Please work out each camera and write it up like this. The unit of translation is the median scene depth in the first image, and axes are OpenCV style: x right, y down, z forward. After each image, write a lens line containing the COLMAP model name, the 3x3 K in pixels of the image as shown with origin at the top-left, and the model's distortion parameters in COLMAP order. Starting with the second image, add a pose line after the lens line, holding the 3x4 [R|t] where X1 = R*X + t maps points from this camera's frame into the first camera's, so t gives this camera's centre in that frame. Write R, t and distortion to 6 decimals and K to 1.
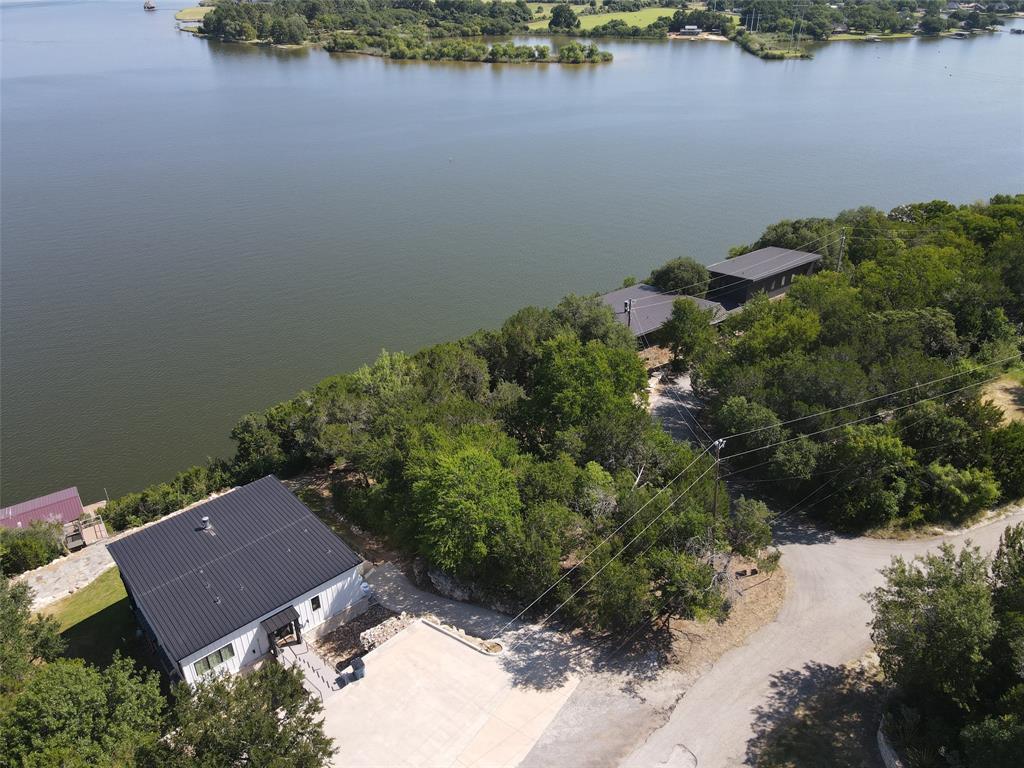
lens RADIAL K [[735.2, 0, 512.0], [0, 735.2, 384.0], [0, 0, 1]] dist [-0.007666, 0.041594]
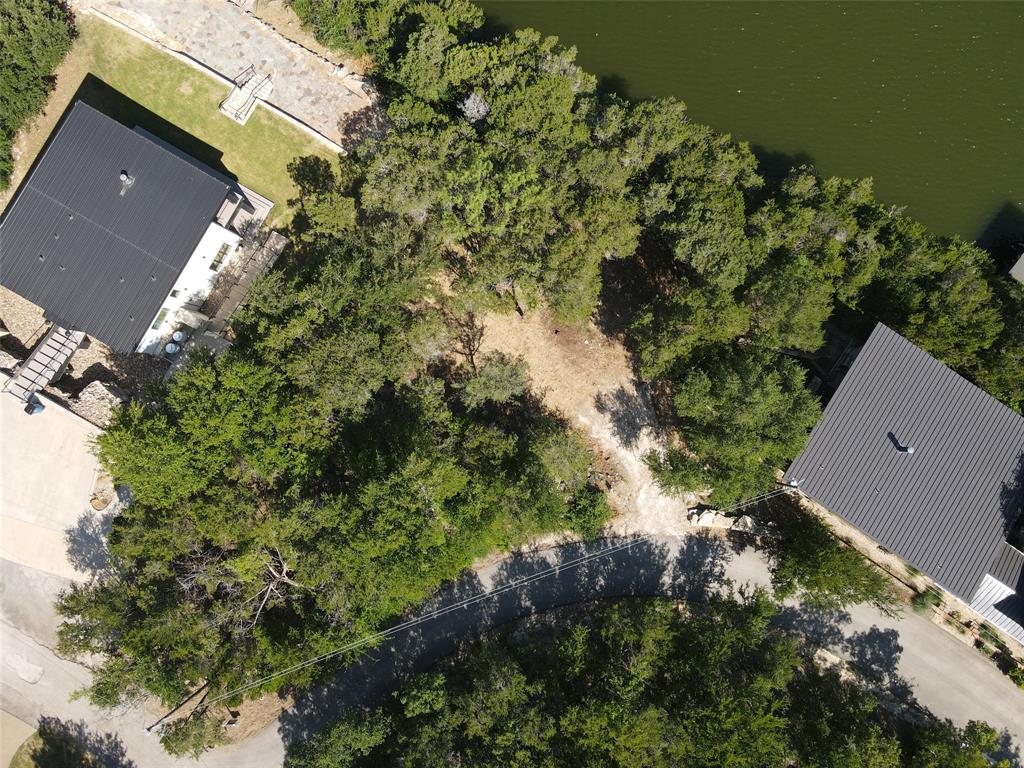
lens RADIAL K [[753.8, 0, 512.0], [0, 753.8, 384.0], [0, 0, 1]] dist [0.011035, 0.010921]
pose [[0.311772, 0.950104, 0.010018, -0.001124], [-0.463201, 0.142774, 0.874677, -0.097766], [0.829604, -0.277340, 0.484602, 0.096243]]
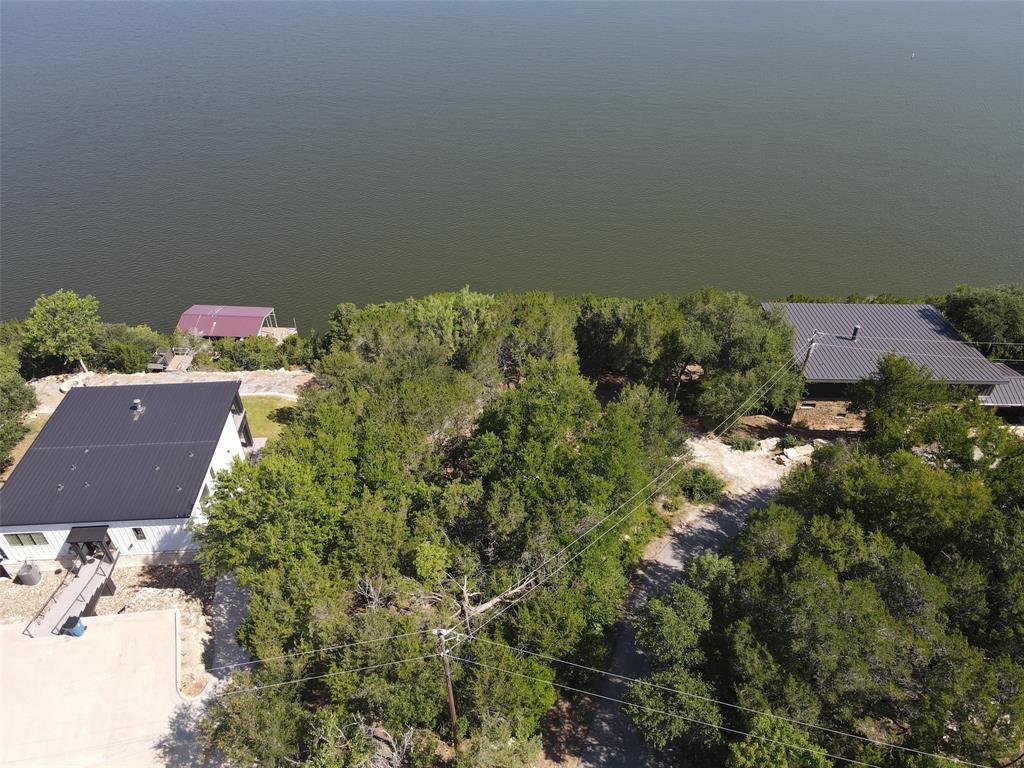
lens RADIAL K [[753.8, 0, 512.0], [0, 753.8, 384.0], [0, 0, 1]] dist [0.011035, 0.010921]
pose [[0.785991, 0.388807, -0.480673, 0.051510], [-0.301598, 0.919838, 0.250871, -0.027423], [0.539682, -0.052213, 0.840248, 0.046268]]
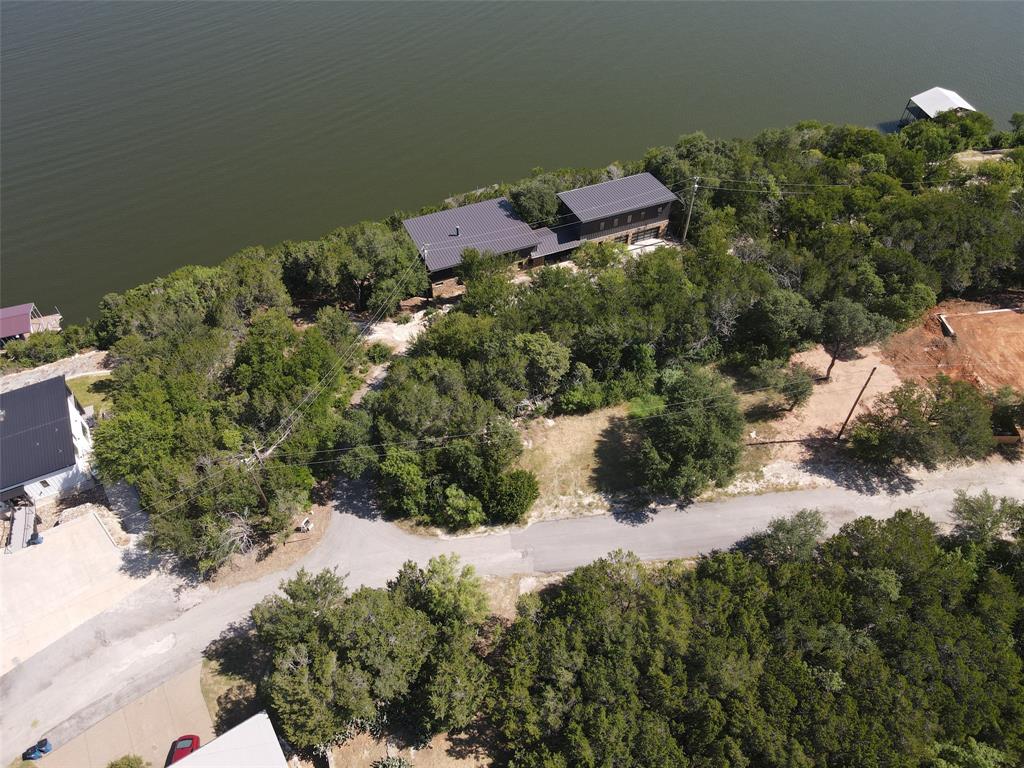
lens RADIAL K [[735.2, 0, 512.0], [0, 735.2, 384.0], [0, 0, 1]] dist [-0.007666, 0.041594]
pose [[0.966501, 0.197473, -0.163953, 0.092265], [-0.128100, 0.924672, 0.358570, -0.059682], [0.222411, -0.325556, 0.918992, -0.015170]]
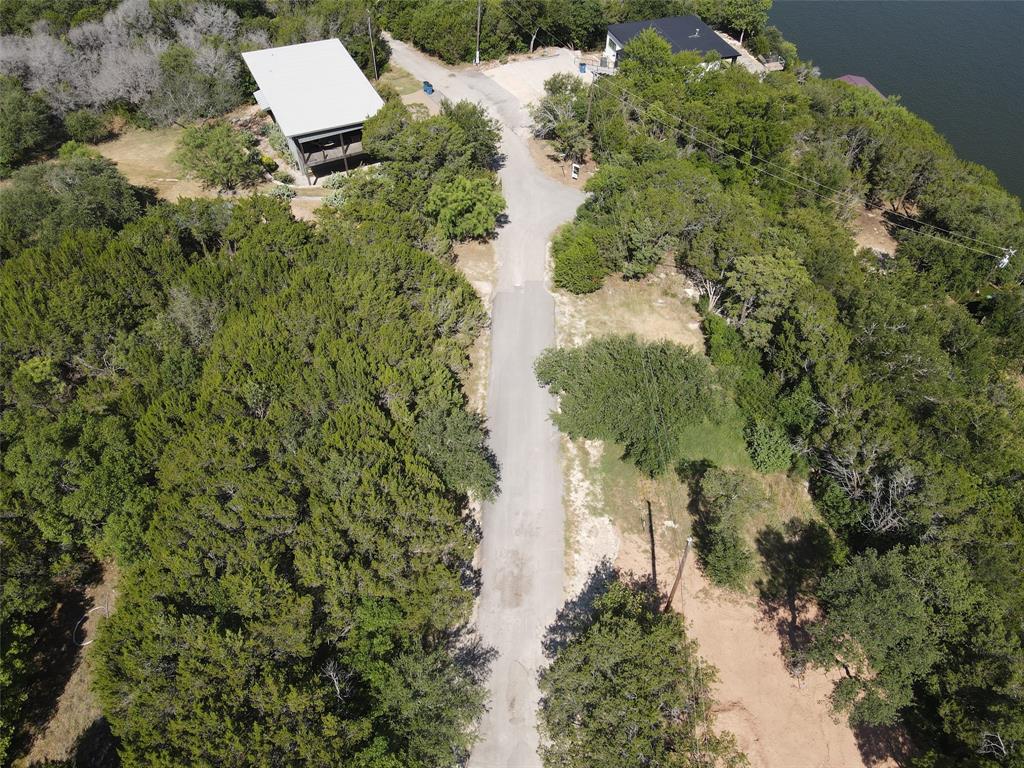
lens RADIAL K [[738.1, 0, 512.0], [0, 738.1, 384.0], [0, 0, 1]] dist [0.010656, -0.004744]
pose [[-0.355636, 0.723958, -0.591108, 0.170132], [-0.453192, 0.419553, 0.786506, -0.078638], [0.817398, 0.547595, 0.178884, 0.085896]]
